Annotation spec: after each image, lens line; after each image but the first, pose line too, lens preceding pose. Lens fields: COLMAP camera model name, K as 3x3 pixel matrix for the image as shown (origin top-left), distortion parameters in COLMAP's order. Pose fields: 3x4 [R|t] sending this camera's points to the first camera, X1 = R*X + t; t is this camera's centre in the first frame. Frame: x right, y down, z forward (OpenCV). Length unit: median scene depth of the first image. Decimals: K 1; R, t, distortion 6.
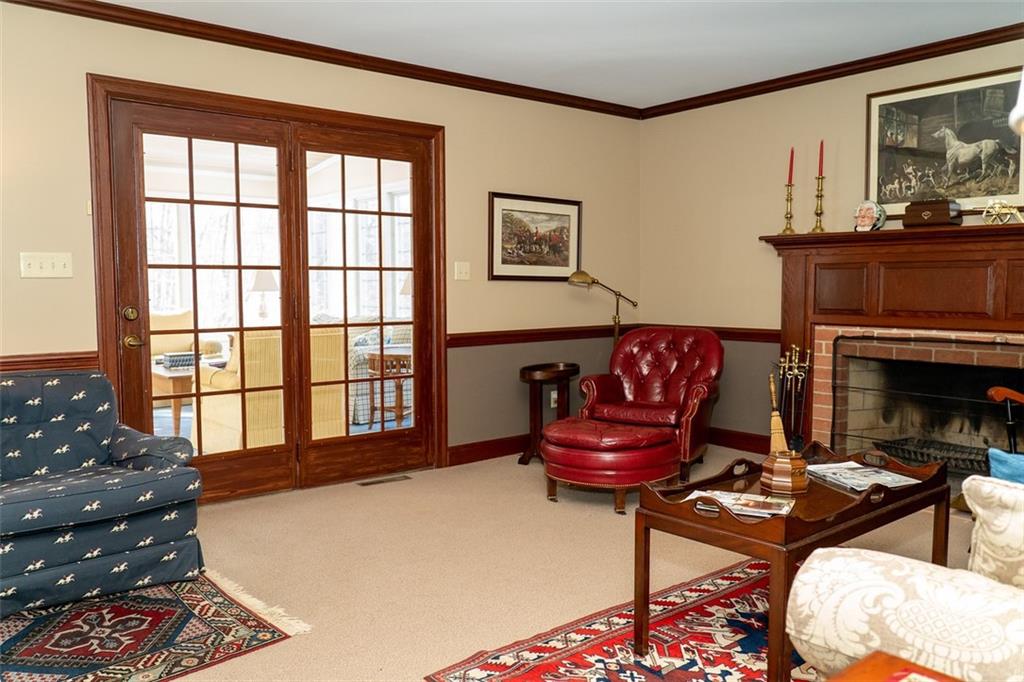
lens RADIAL K [[807.2, 0, 509.8], [0, 807.2, 343.8], [0, 0, 1]] dist [0.014420, -0.010517]
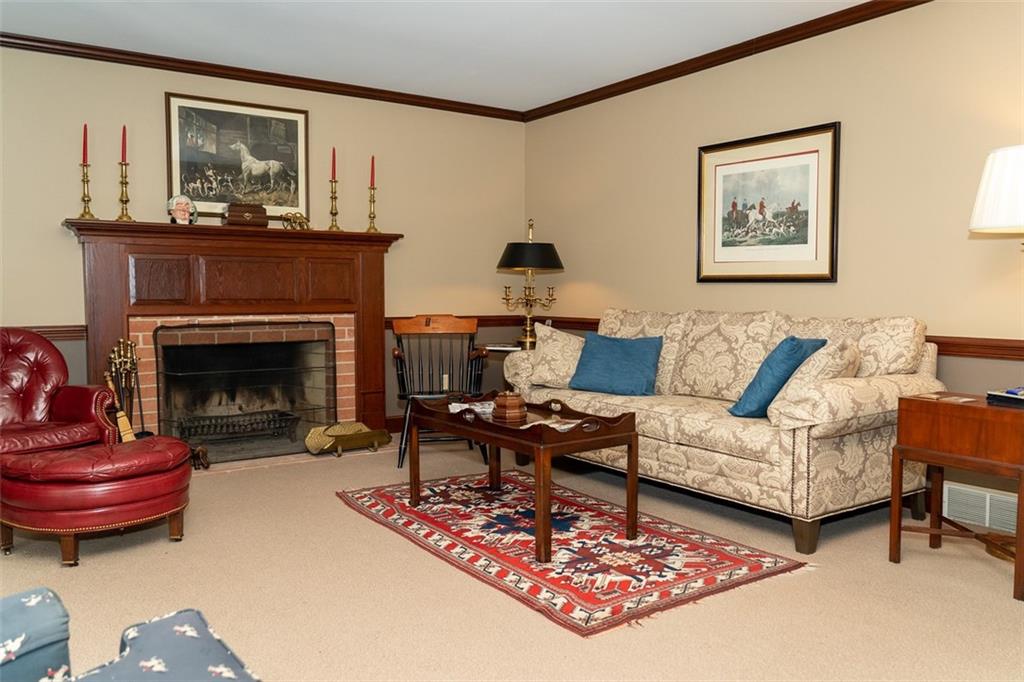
lens RADIAL K [[807.2, 0, 509.9], [0, 807.2, 339.1], [0, 0, 1]] dist [0.014420, -0.010517]
pose [[0.091036, -0.059237, 0.994084, -0.592067], [0.073513, 0.995905, 0.052613, -0.016005], [-0.993130, 0.068289, 0.095018, 0.508256]]
